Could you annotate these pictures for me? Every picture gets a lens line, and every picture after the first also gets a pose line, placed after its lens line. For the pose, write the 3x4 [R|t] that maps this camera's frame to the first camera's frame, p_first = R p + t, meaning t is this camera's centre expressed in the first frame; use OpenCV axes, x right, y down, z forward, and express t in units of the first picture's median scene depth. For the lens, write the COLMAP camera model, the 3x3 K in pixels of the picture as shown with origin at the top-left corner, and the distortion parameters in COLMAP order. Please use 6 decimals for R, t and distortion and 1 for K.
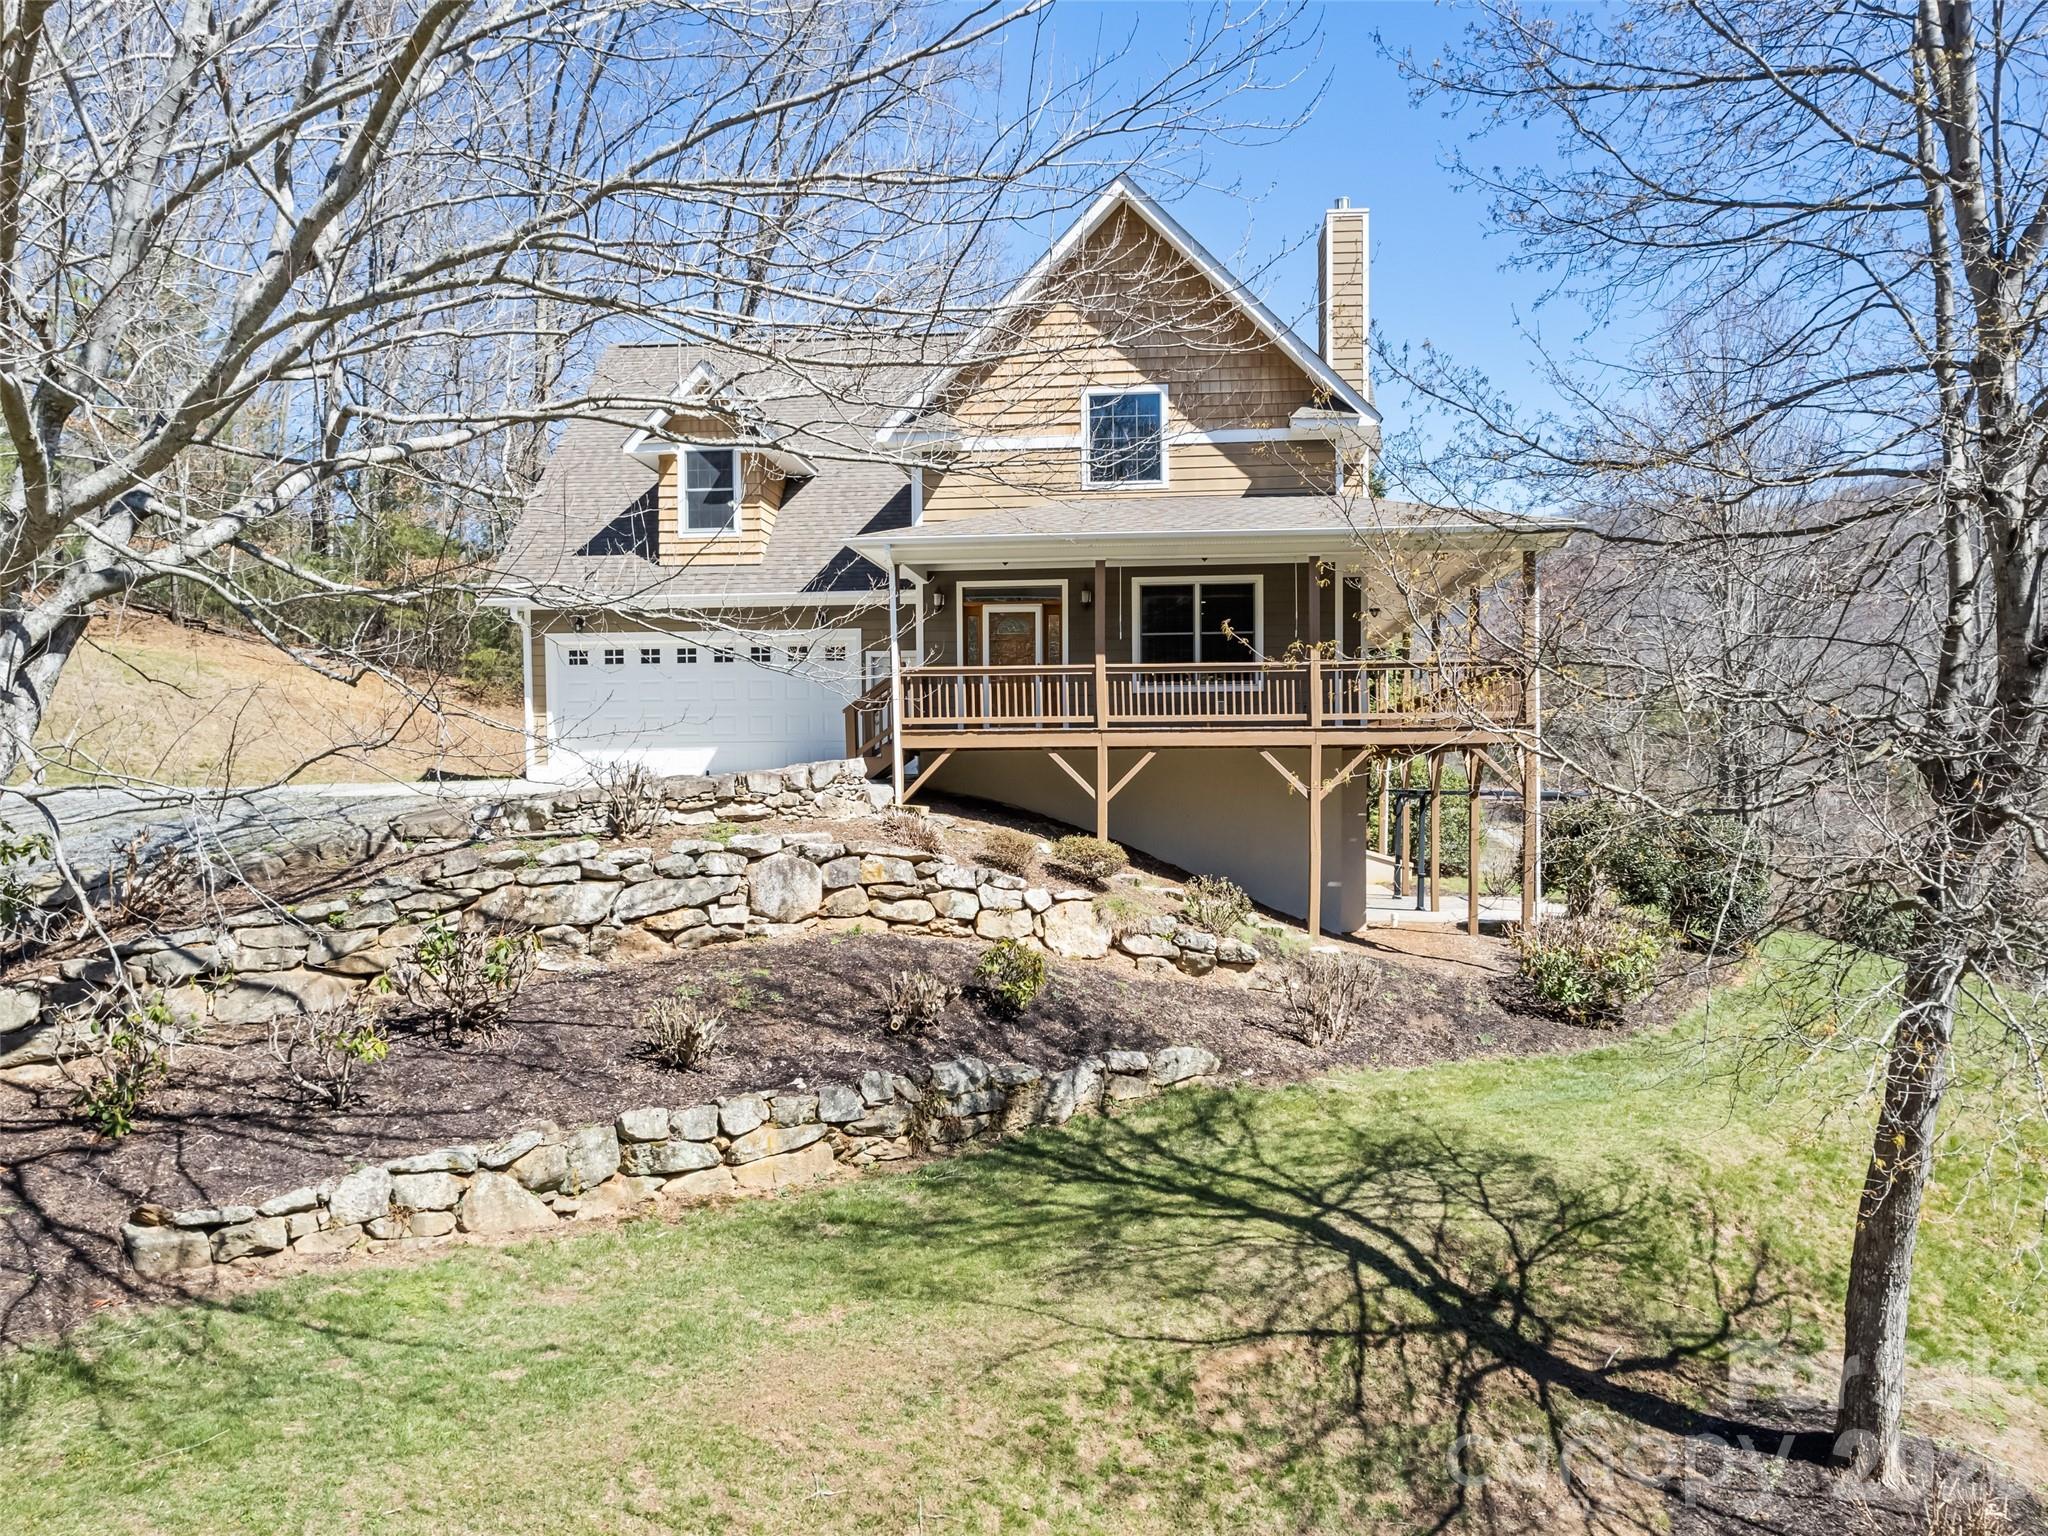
lens RADIAL K [[1437.5, 0, 1025.3], [0, 1437.5, 838.0], [0, 0, 1]] dist [0.003714, 0.002537]
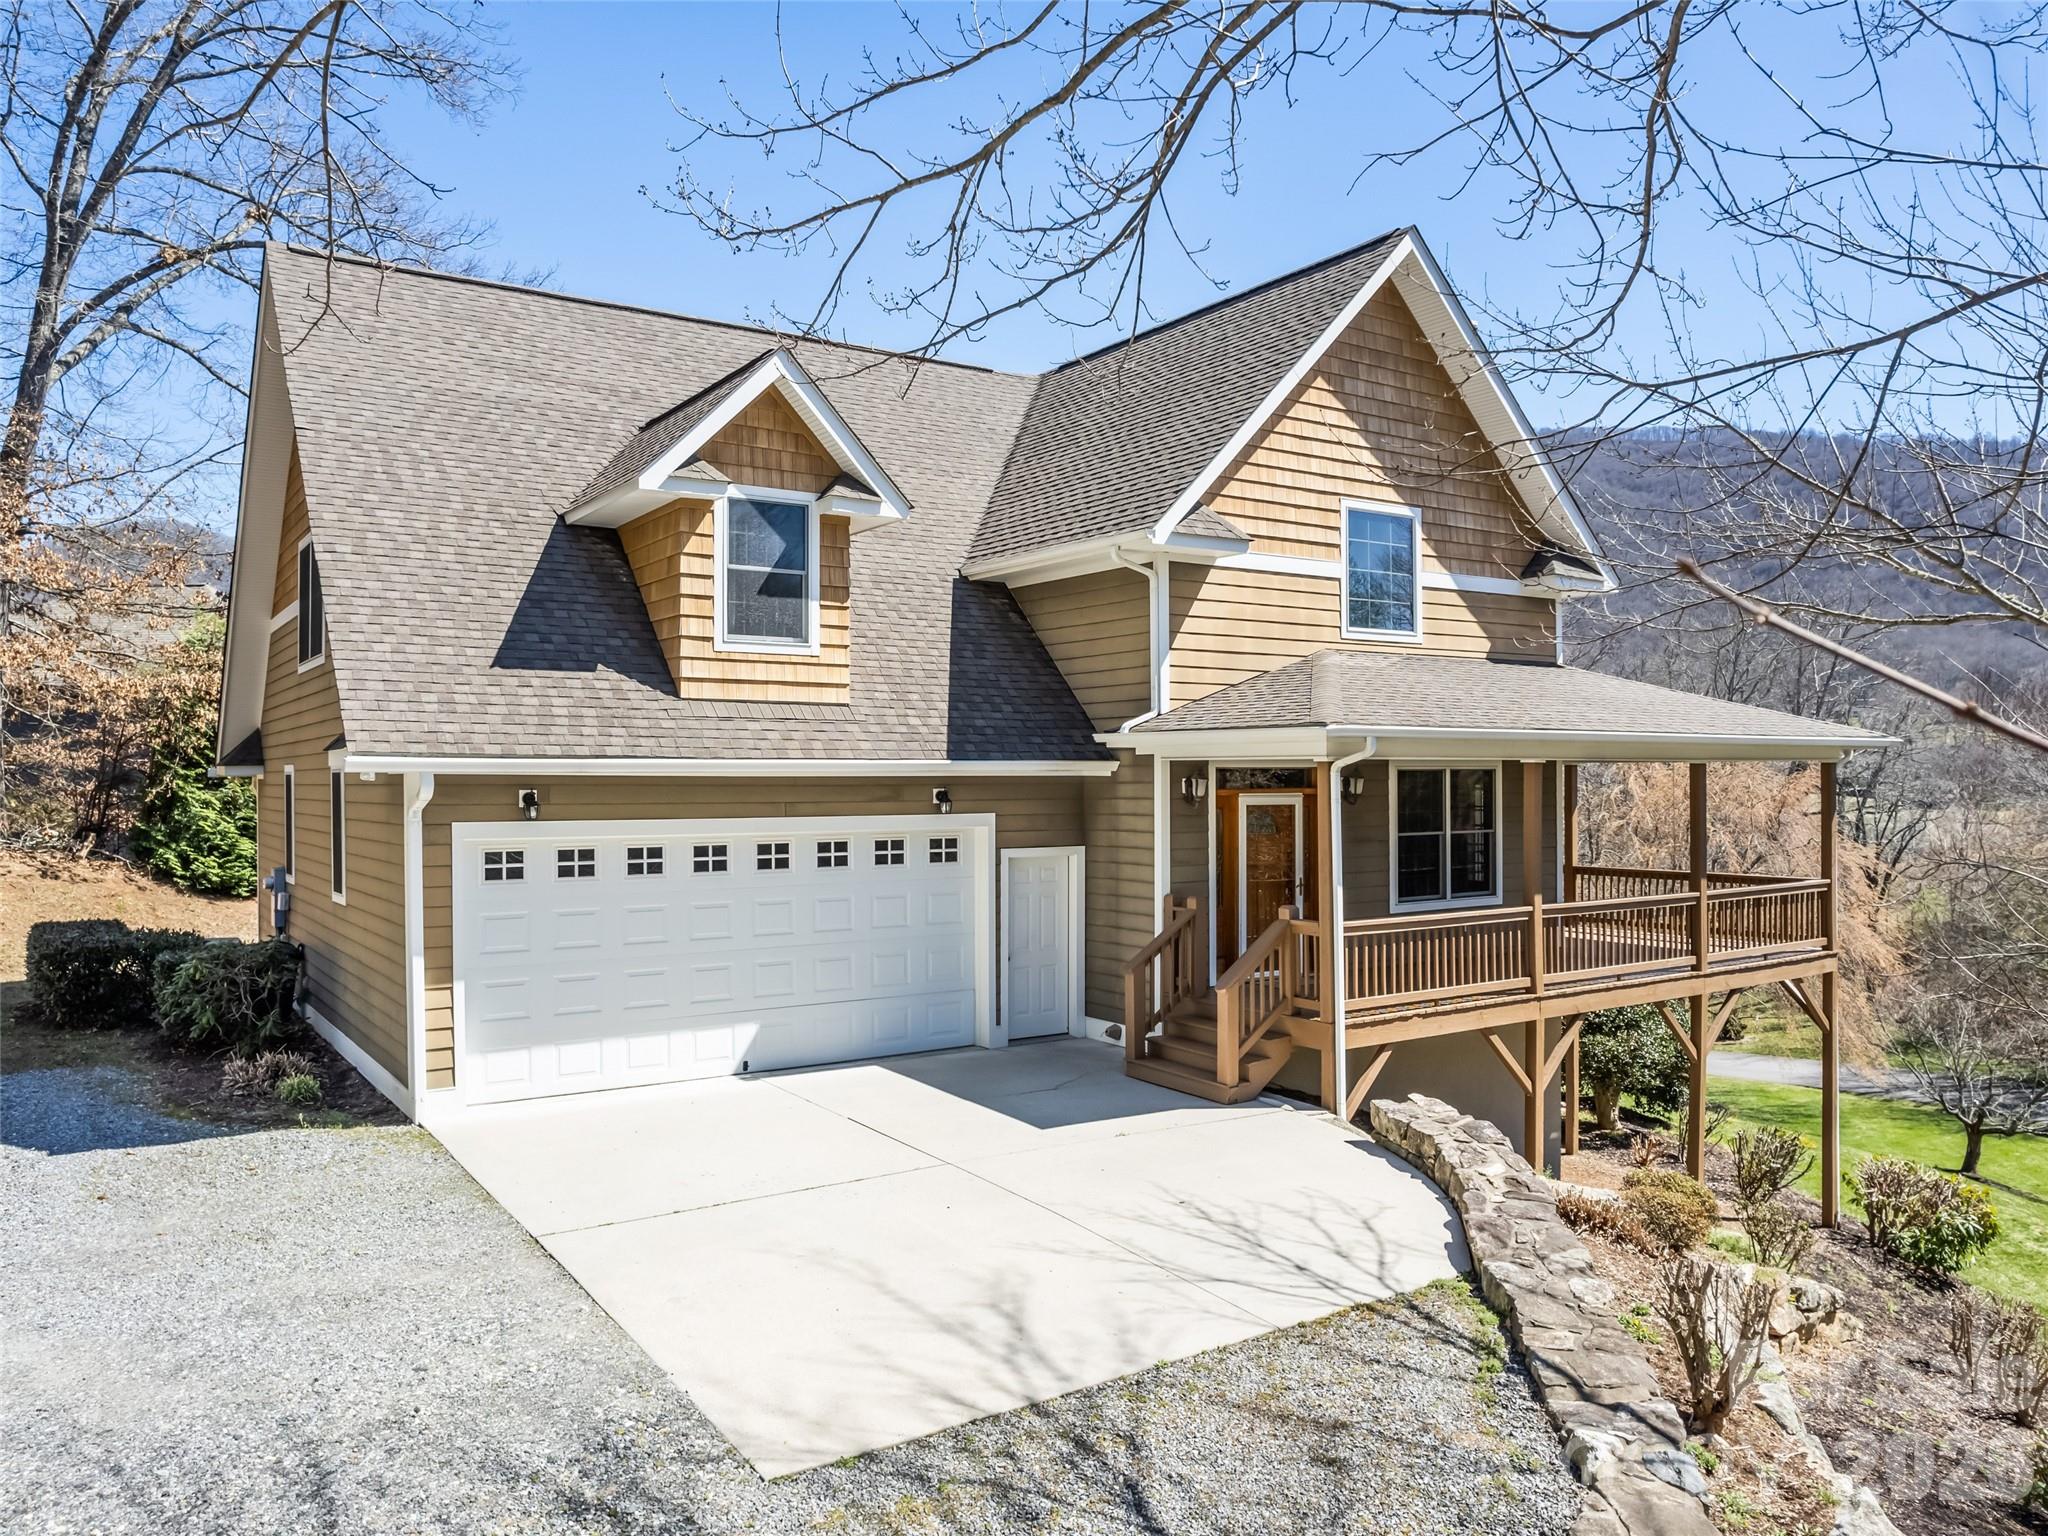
lens RADIAL K [[1453.8, 0, 1024.0], [0, 1453.8, 768.0], [0, 0, 1]] dist [0.006356, 0.005552]
pose [[0.780098, 0.011572, 0.625550, -0.546389], [0.027054, 0.998270, -0.052205, -0.143145], [-0.625072, 0.057649, 0.778436, 0.537204]]
